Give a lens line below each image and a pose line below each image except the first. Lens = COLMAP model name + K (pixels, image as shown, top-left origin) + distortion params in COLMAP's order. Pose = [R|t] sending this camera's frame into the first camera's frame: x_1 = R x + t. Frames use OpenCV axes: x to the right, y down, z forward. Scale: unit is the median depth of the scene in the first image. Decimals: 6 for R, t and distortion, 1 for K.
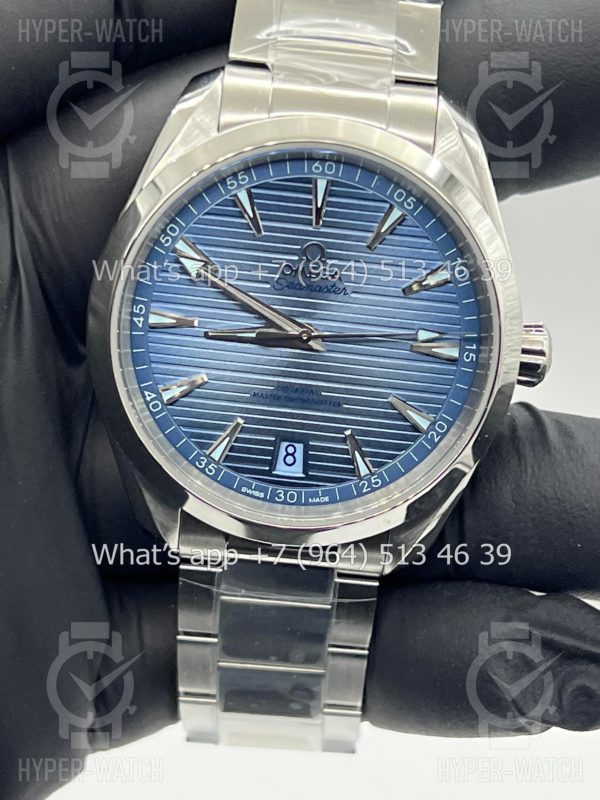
lens RADIAL K [[1906.1, 0, 313.5], [0, 1906.1, 389.8], [0, 0, 1]] dist [0.542041, 0.000000]
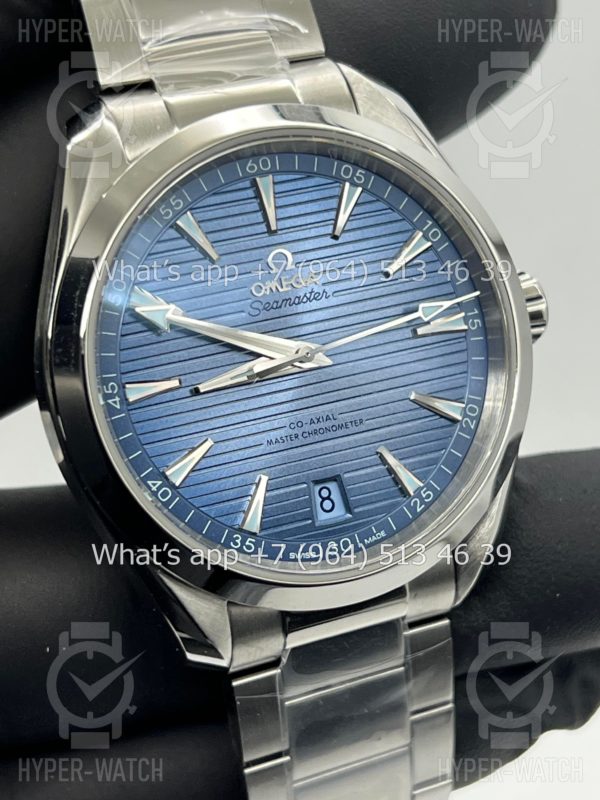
lens RADIAL K [[1906.1, 0, 305.3], [0, 1906.1, 397.8], [0, 0, 1]] dist [0.542041, 0.000000]
pose [[0.898892, -0.313888, 0.305723, -0.268641], [0.356992, 0.929201, -0.095617, 0.070821], [-0.254065, 0.195090, 0.947307, 0.191028]]
